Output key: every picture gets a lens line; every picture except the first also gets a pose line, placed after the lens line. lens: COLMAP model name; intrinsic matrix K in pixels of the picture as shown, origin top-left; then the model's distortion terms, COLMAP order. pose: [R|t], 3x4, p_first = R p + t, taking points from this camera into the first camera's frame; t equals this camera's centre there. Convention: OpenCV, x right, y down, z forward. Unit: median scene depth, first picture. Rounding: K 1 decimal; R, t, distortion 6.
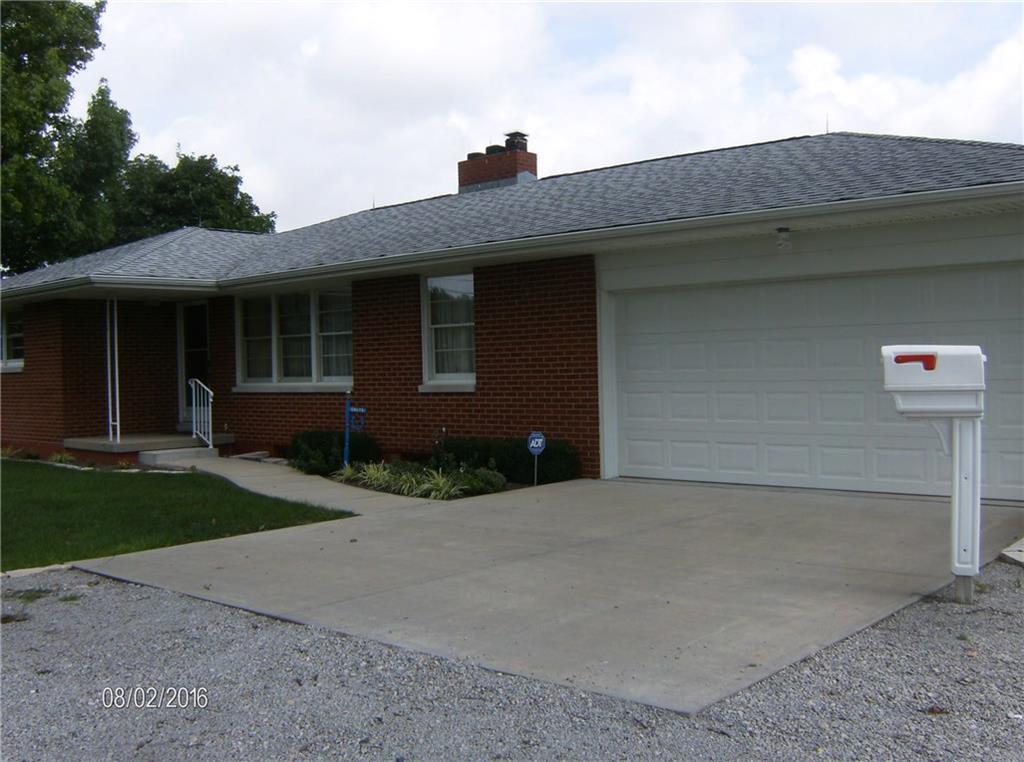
lens RADIAL K [[1087.7, 0, 512.0], [0, 1087.7, 381.0], [0, 0, 1]] dist [-0.151529, 0.110810]
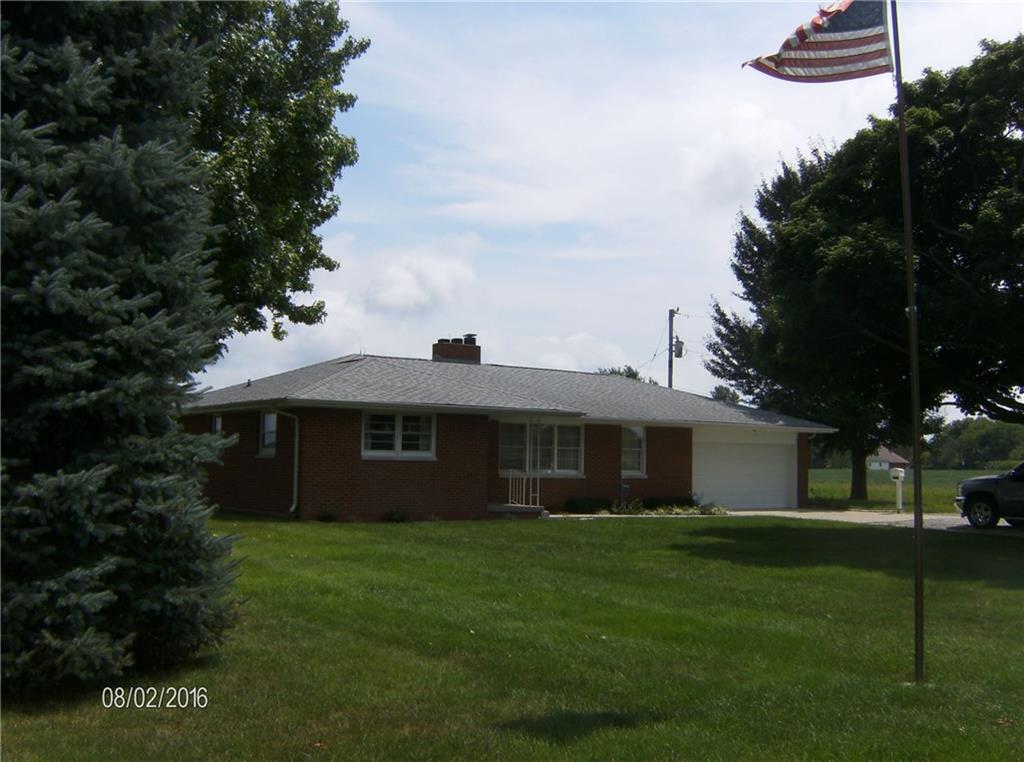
lens RADIAL K [[1087.7, 0, 512.0], [0, 1087.7, 381.0], [0, 0, 1]] dist [-0.151529, 0.110810]
pose [[0.232382, 0.102958, 0.967160, -2.299343], [-0.006007, 0.994514, -0.104427, 0.044854], [-0.972606, 0.018457, 0.231725, 0.694205]]
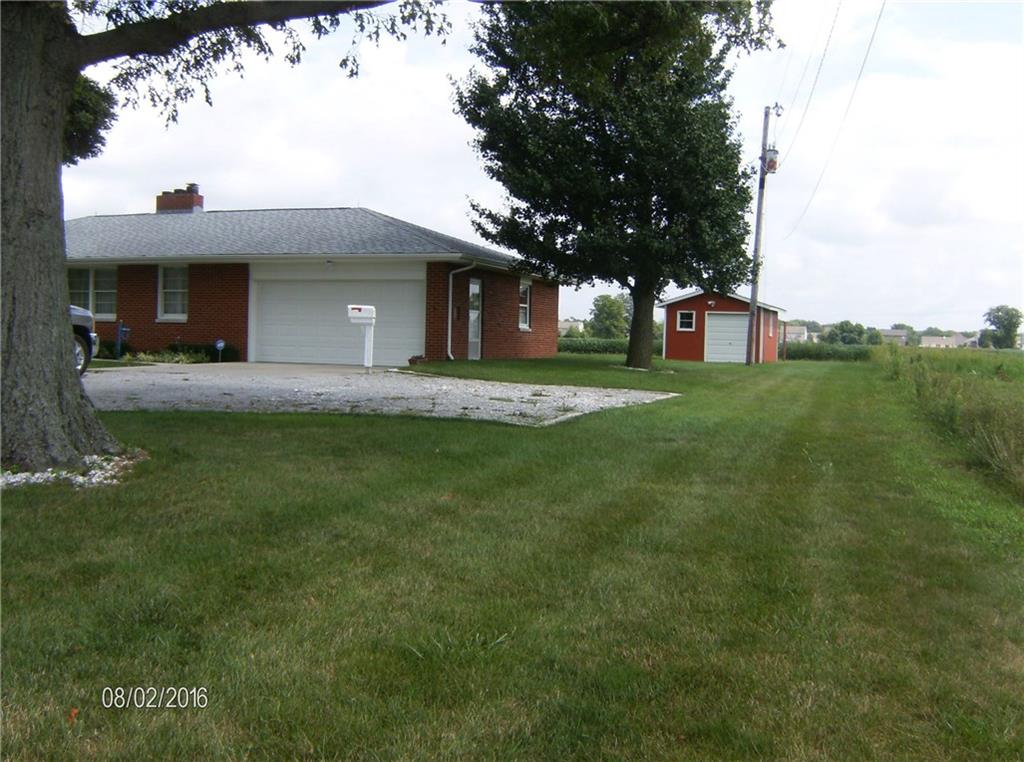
lens RADIAL K [[1087.7, 0, 512.0], [0, 1087.7, 381.0], [0, 0, 1]] dist [-0.151529, 0.110810]
pose [[0.923856, 0.029806, 0.381578, -0.232388], [-0.039271, 0.999083, 0.017040, 0.060330], [-0.380720, -0.030727, 0.924180, -1.130500]]
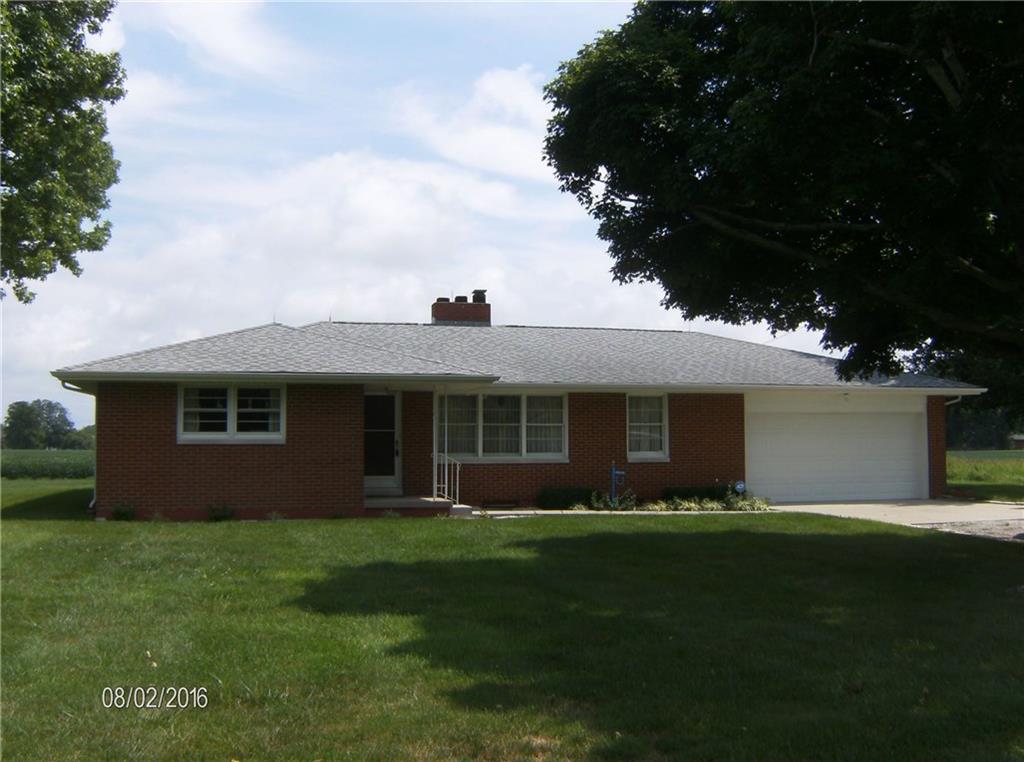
lens RADIAL K [[1087.7, 0, 512.0], [0, 1087.7, 381.0], [0, 0, 1]] dist [-0.151529, 0.110810]
pose [[0.569394, 0.073206, 0.818799, -1.585070], [0.001939, 0.995905, -0.090389, 0.036407], [-0.822063, 0.053054, 0.566920, 0.169986]]
